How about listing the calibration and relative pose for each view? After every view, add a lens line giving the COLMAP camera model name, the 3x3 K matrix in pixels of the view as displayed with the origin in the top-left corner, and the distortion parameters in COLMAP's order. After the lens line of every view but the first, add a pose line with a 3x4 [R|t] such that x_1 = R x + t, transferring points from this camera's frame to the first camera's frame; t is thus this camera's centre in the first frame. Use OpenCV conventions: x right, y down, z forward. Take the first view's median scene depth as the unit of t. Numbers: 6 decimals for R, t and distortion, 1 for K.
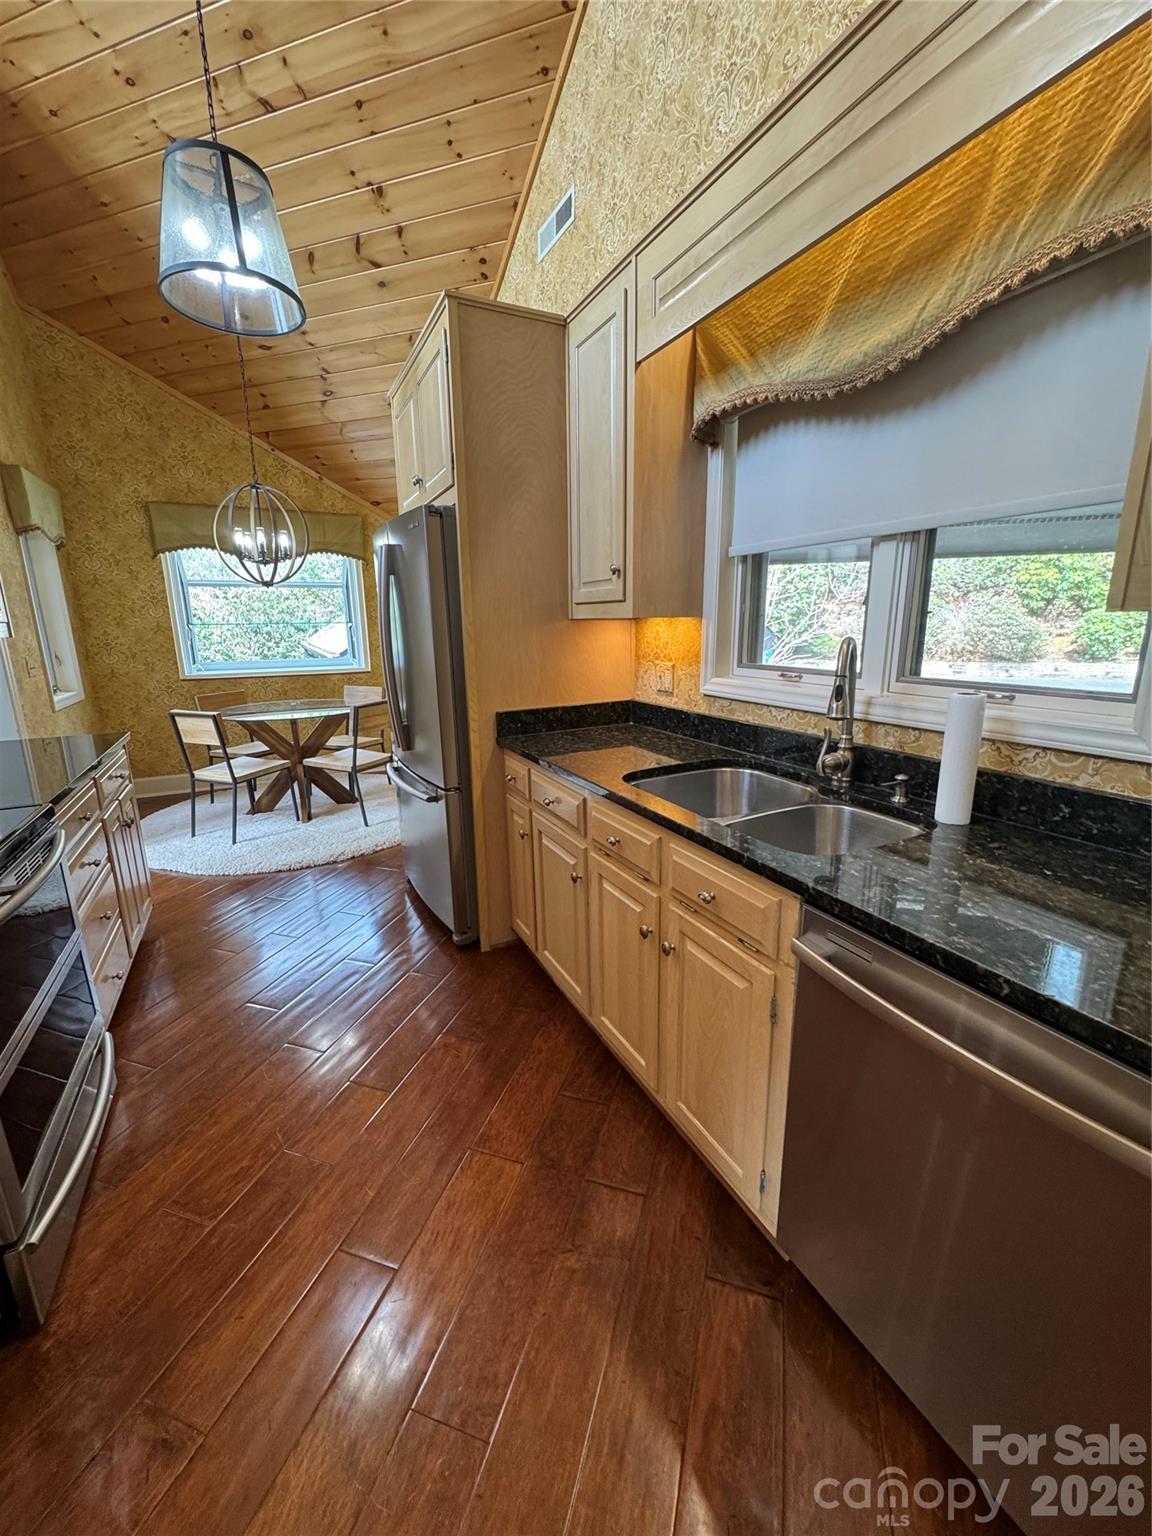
lens RADIAL K [[613.3, 0, 575.2], [0, 613.3, 766.7], [0, 0, 1]] dist [-0.003001, -0.000586]
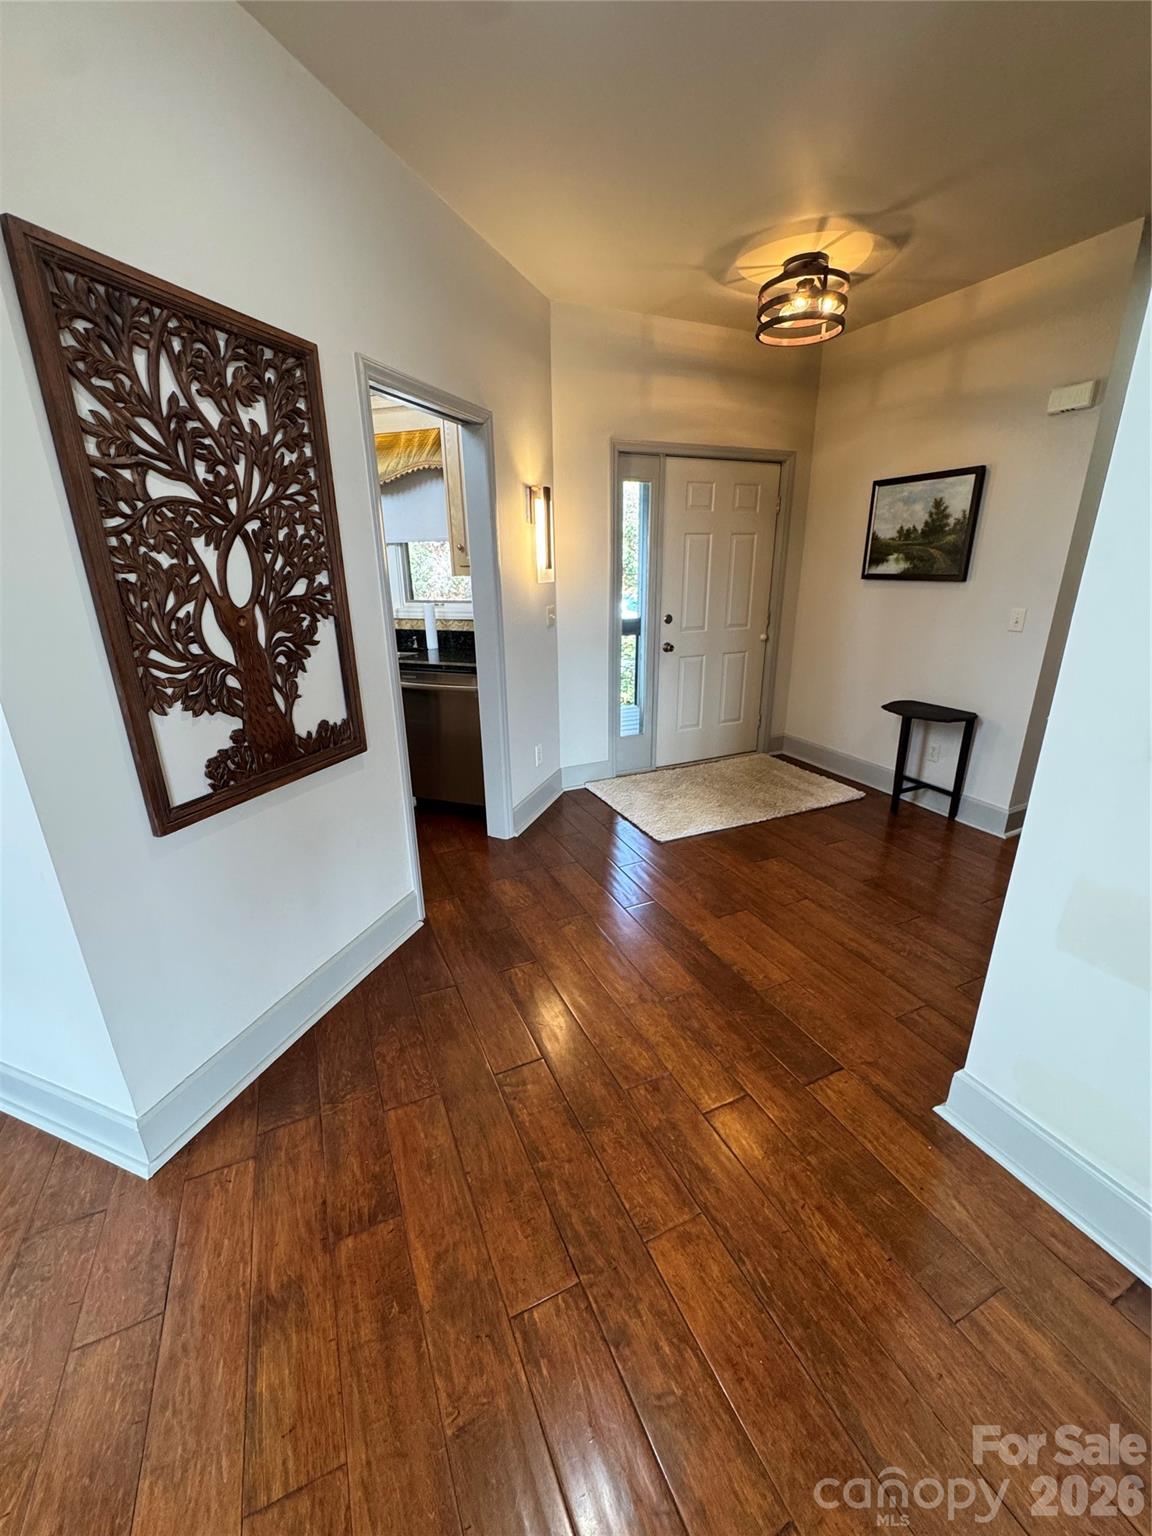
lens RADIAL K [[613.3, 0, 574.4], [0, 613.3, 768.4], [0, 0, 1]] dist [-0.003001, -0.000586]
pose [[0.734302, -0.216013, 0.643537, -0.767871], [0.161218, 0.976389, 0.143784, 0.289612], [-0.659401, -0.001831, 0.751789, -1.412904]]
